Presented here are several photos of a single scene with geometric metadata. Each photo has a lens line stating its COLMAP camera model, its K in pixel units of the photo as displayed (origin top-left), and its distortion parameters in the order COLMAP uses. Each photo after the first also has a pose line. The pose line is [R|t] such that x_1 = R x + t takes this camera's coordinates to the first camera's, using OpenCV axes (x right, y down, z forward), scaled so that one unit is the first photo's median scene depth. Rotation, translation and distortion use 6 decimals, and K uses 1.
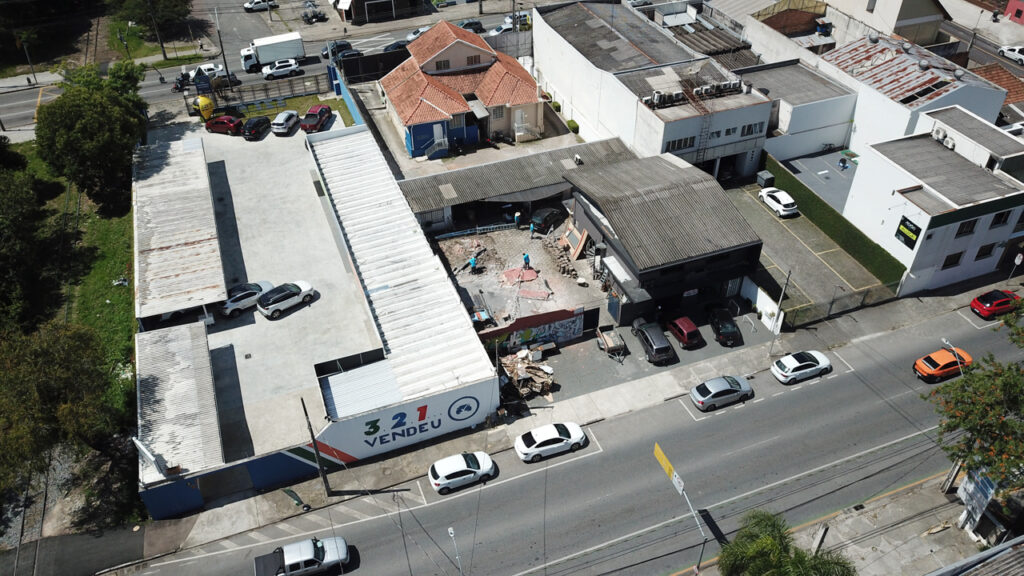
lens RADIAL K [[780.3, 0, 517.7], [0, 780.3, 292.4], [0, 0, 1]] dist [0.014351, -0.022246]
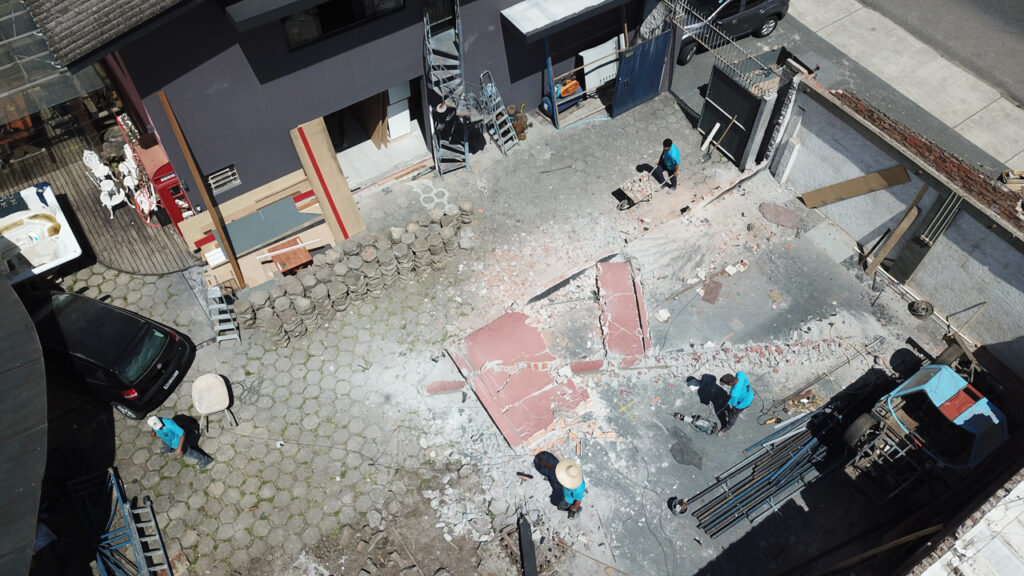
lens RADIAL K [[780.3, 0, 517.5], [0, 780.3, 287.5], [0, 0, 1]] dist [0.014351, -0.022246]
pose [[-0.242417, -0.785900, 0.568855, -0.113925], [0.608442, 0.333549, 0.720100, -0.208302], [-0.755667, 0.520679, 0.397317, 0.919296]]
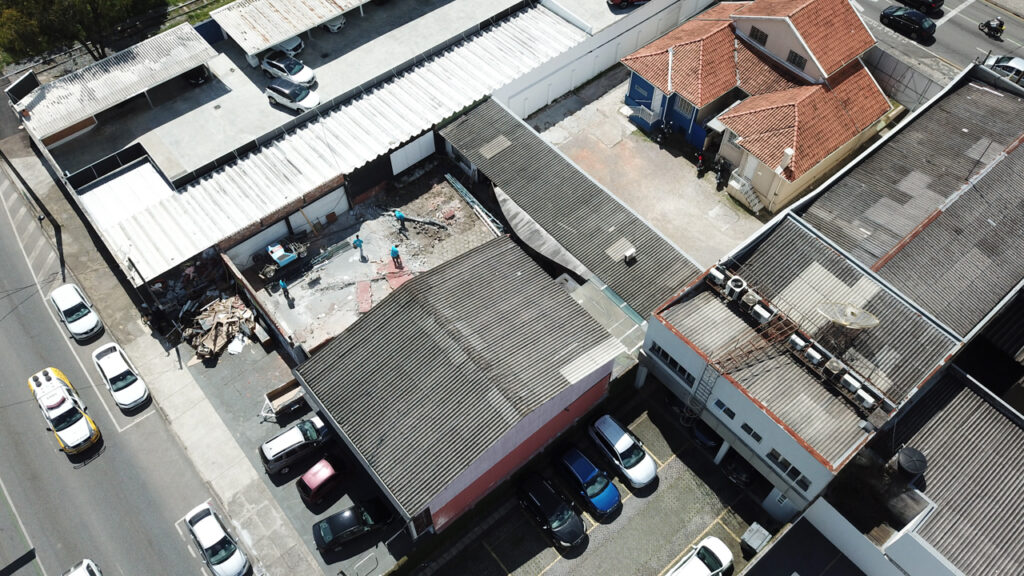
lens RADIAL K [[780.3, 0, 517.8], [0, 780.3, 289.6], [0, 0, 1]] dist [0.014351, -0.022246]
pose [[0.330747, 0.779439, -0.532053, 0.490500], [-0.609665, 0.606821, 0.509978, -0.504225], [0.720358, 0.155700, 0.675901, 0.573873]]
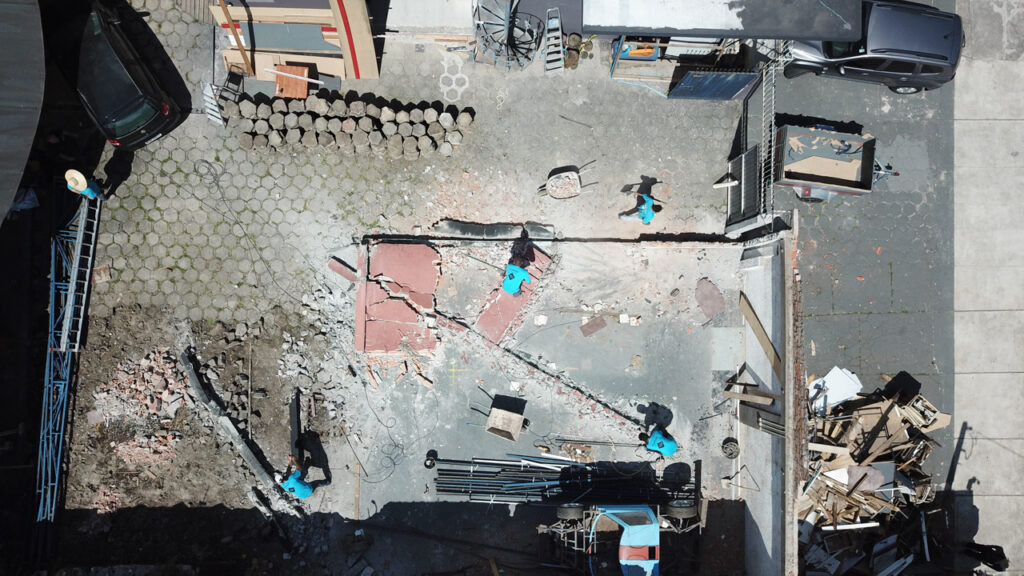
lens RADIAL K [[780.3, 0, 515.4], [0, 780.3, 289.1], [0, 0, 1]] dist [0.014351, -0.022246]
pose [[0.365680, -0.929059, 0.055923, 0.006416], [0.552370, 0.264988, 0.790360, -0.229770], [-0.749110, -0.258129, 0.610085, 0.820862]]
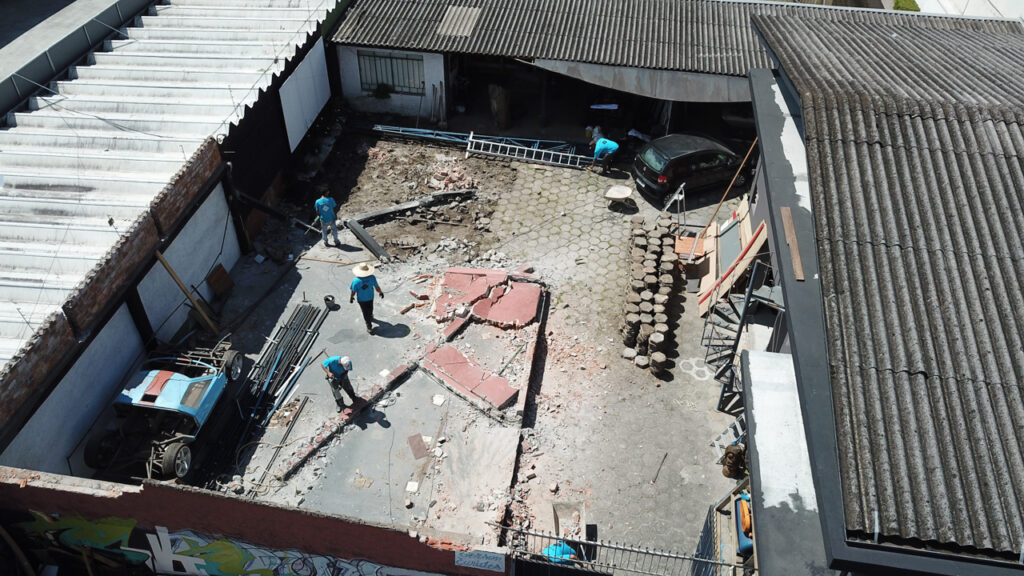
lens RADIAL K [[780.3, 0, 517.6], [0, 780.3, 290.2], [0, 0, 1]] dist [0.014351, -0.022246]
pose [[0.869769, 0.339041, -0.358543, 0.123757], [-0.331966, 0.939614, 0.083210, -0.055494], [0.365103, 0.046651, 0.929797, 0.746632]]
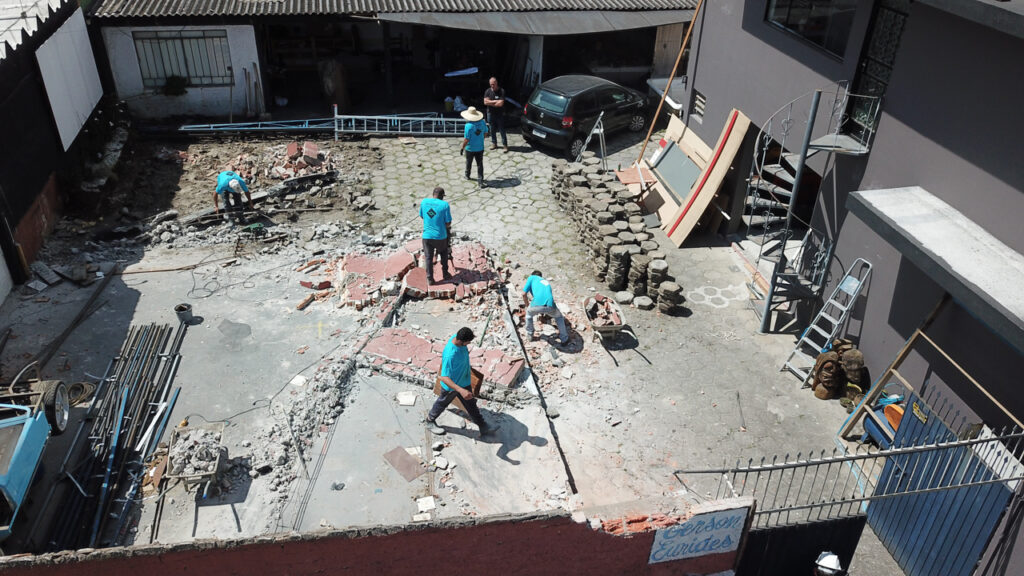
lens RADIAL K [[780.3, 0, 517.7], [0, 780.3, 292.5], [0, 0, 1]] dist [0.014351, -0.022246]
pose [[0.987249, 0.114981, -0.110082, 0.057378], [-0.127702, 0.984948, -0.116490, 0.005967], [0.095031, 0.129062, 0.987072, 0.813986]]
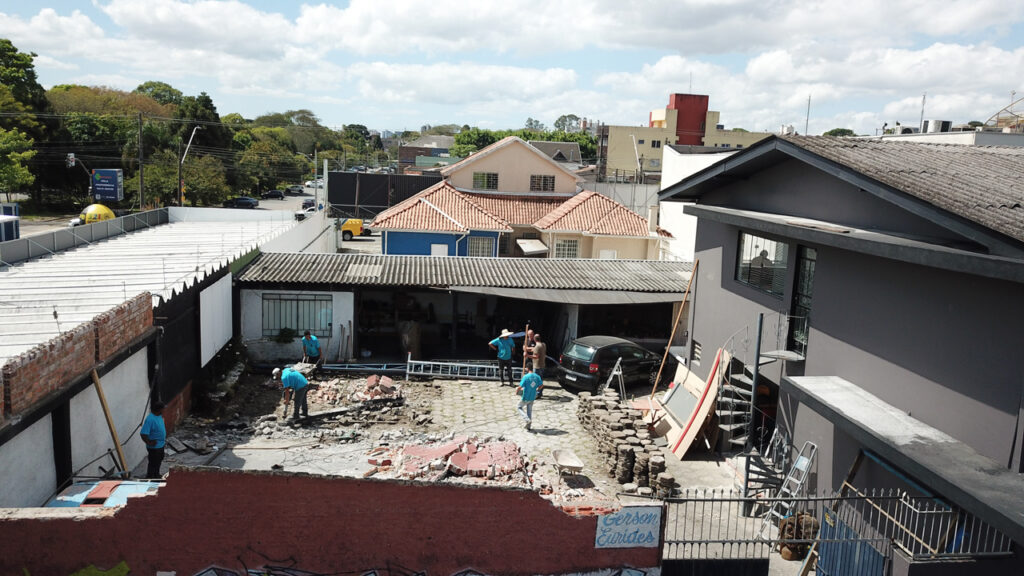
lens RADIAL K [[780.3, 0, 516.9], [0, 780.3, 291.8], [0, 0, 1]] dist [0.014351, -0.022246]
pose [[0.969365, 0.086666, -0.229826, 0.081538], [-0.191243, 0.853465, -0.484793, 0.057800], [0.154133, 0.513894, 0.843893, 0.769658]]
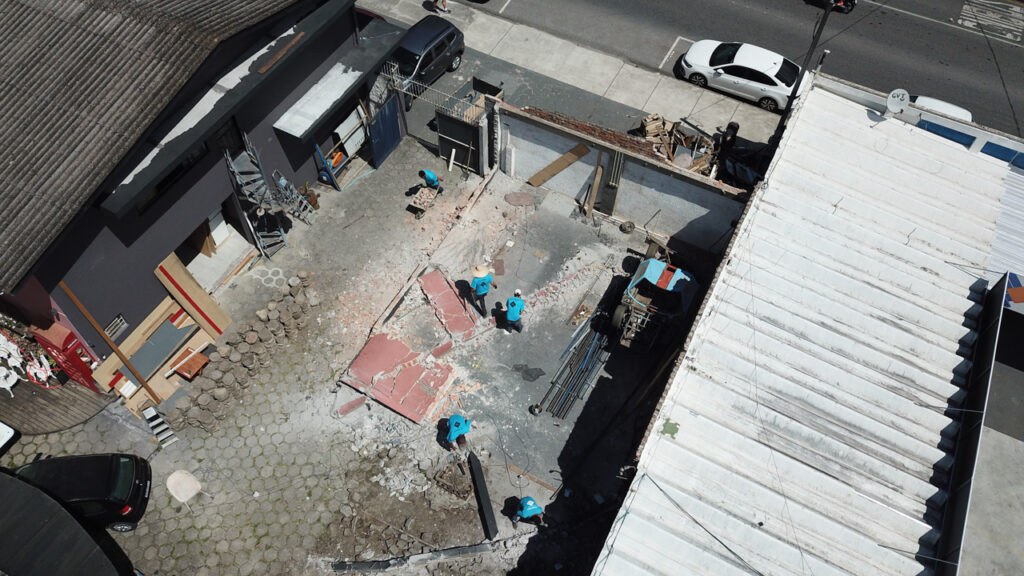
lens RADIAL K [[780.3, 0, 519.7], [0, 780.3, 287.6], [0, 0, 1]] dist [0.014351, -0.022246]
pose [[-0.669452, -0.612801, 0.419892, -0.150186], [0.450829, 0.114094, 0.885289, -0.302830], [-0.590413, 0.781958, 0.199888, 0.902326]]
